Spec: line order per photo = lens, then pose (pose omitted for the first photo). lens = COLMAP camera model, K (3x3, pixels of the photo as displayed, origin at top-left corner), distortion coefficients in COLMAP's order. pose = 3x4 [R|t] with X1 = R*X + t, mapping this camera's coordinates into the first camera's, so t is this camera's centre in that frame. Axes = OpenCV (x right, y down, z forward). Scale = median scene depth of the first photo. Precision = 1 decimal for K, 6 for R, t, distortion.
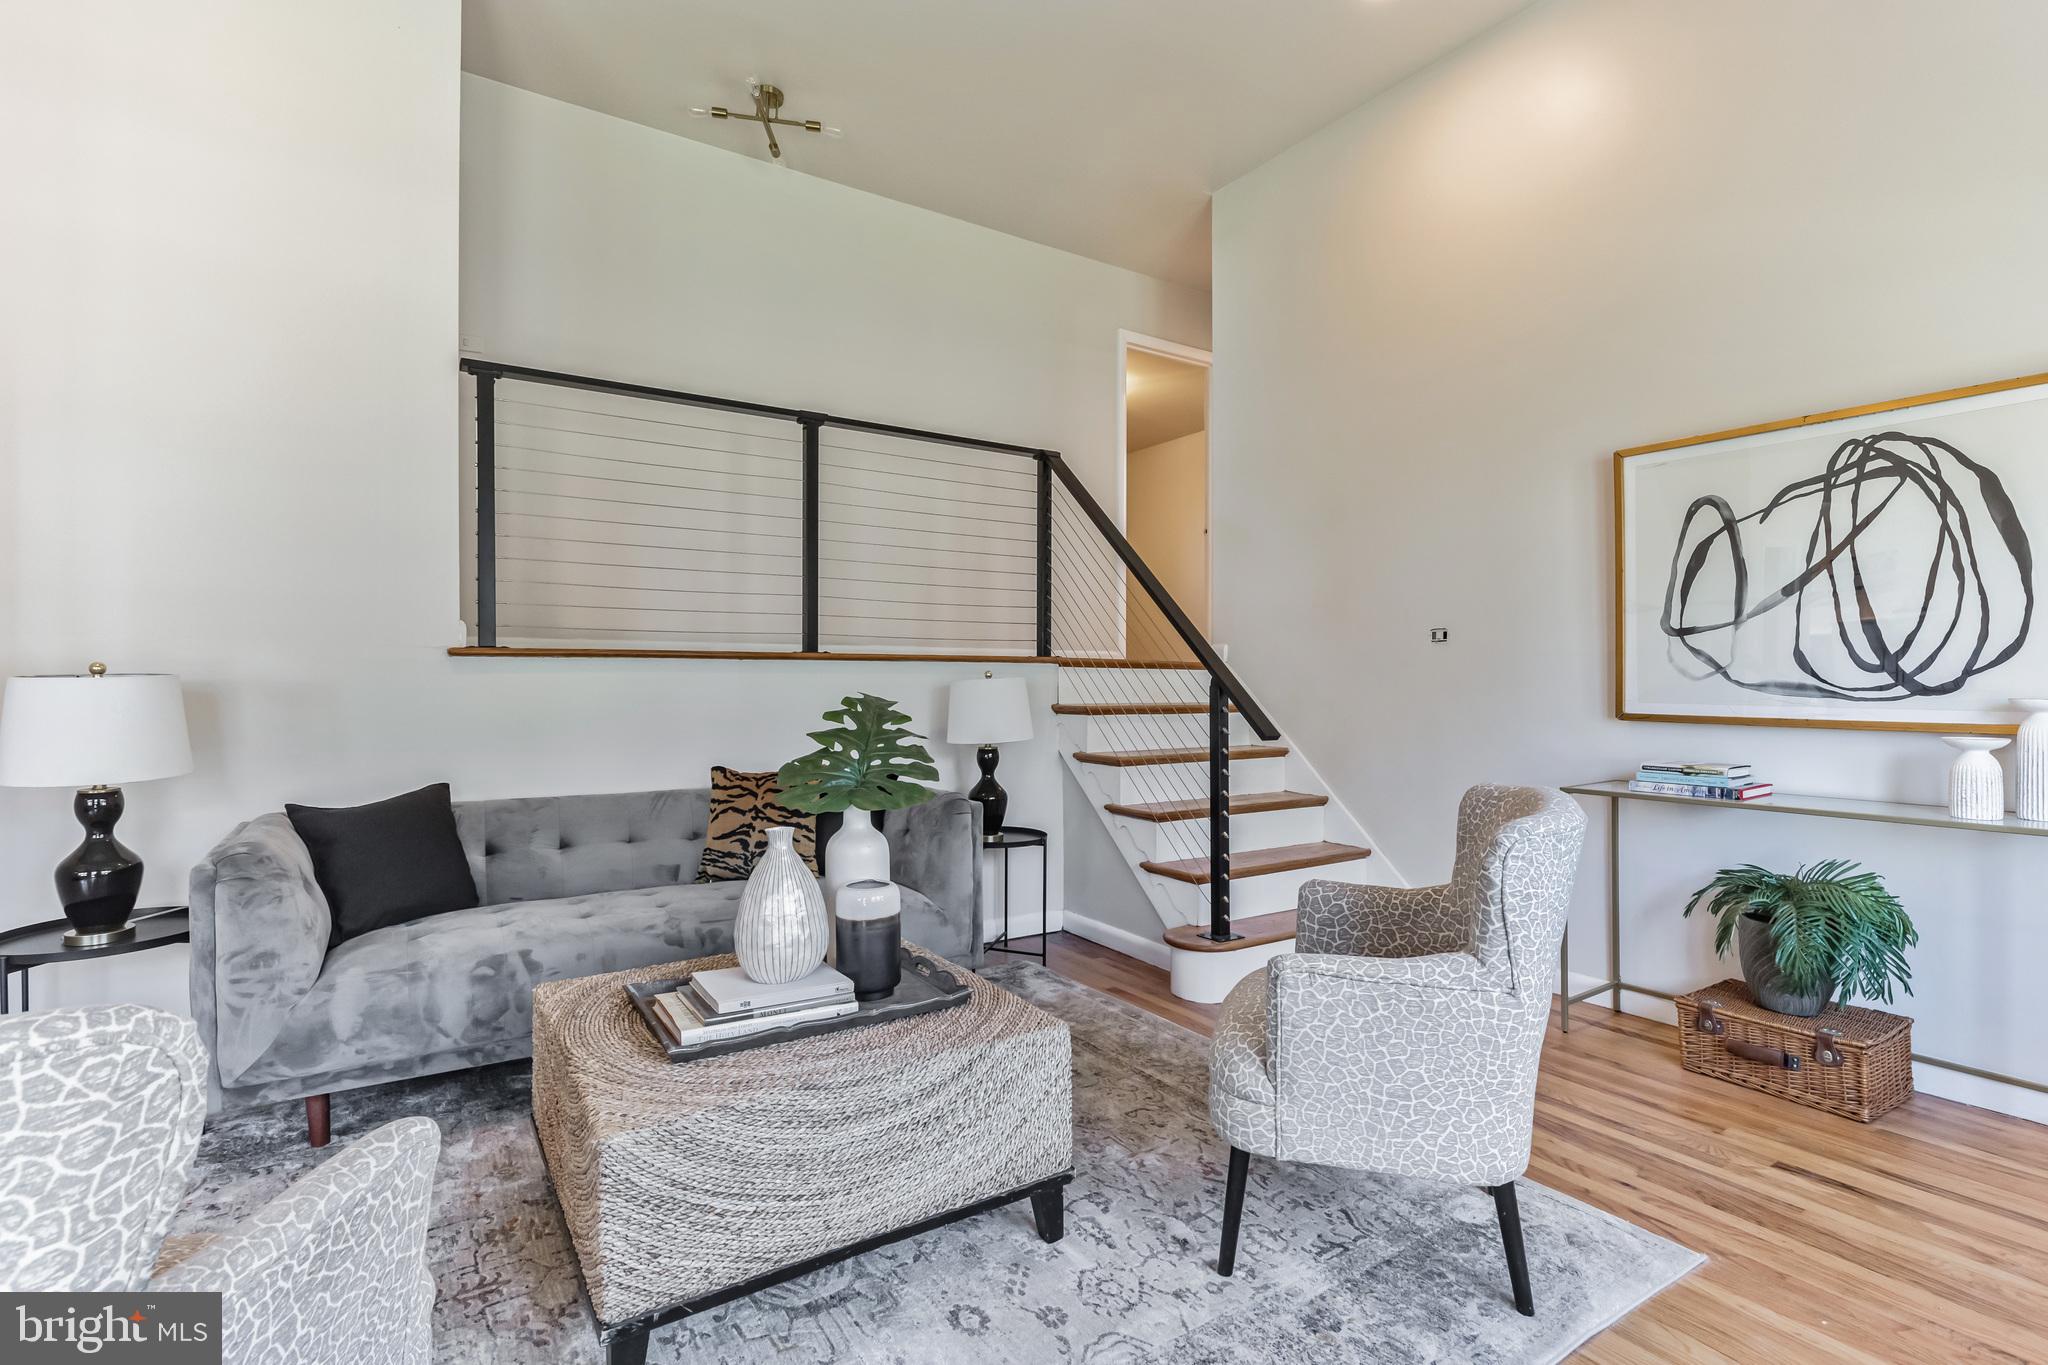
lens RADIAL K [[981.1, 0, 1027.0], [0, 981.1, 679.1], [0, 0, 1]] dist [0.001342, 0.000073]
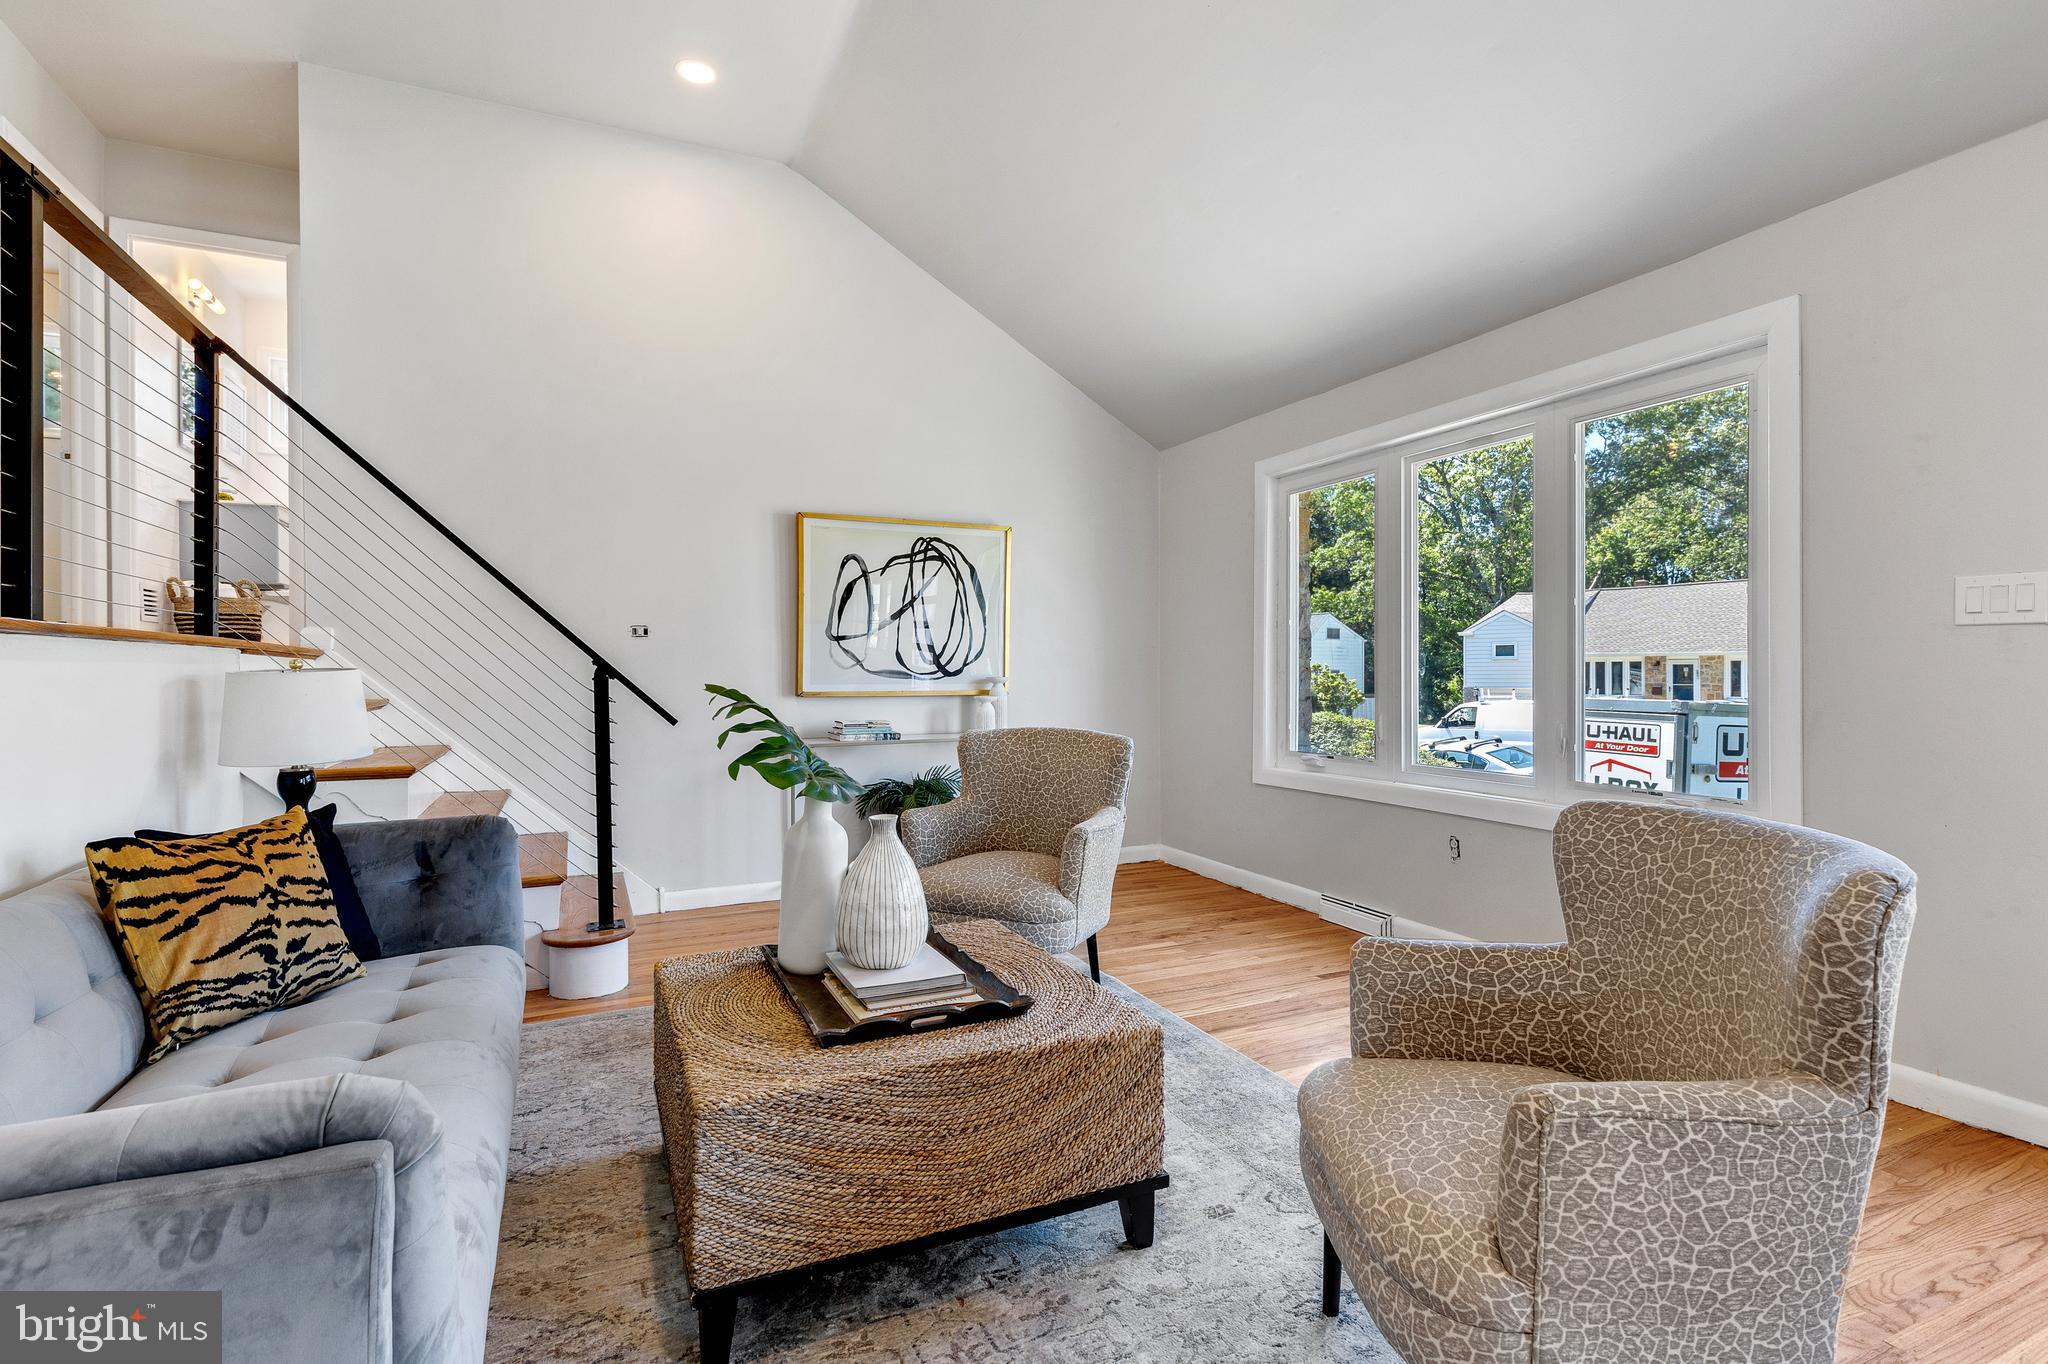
lens RADIAL K [[986.8, 0, 1023.8], [0, 986.8, 675.2], [0, 0, 1]] dist [-0.001283, -0.000100]
pose [[0.140767, -0.008342, 0.990008, -0.919151], [0.002947, 0.999964, 0.008007, -0.001363], [-0.990038, 0.001790, 0.140787, 0.533703]]
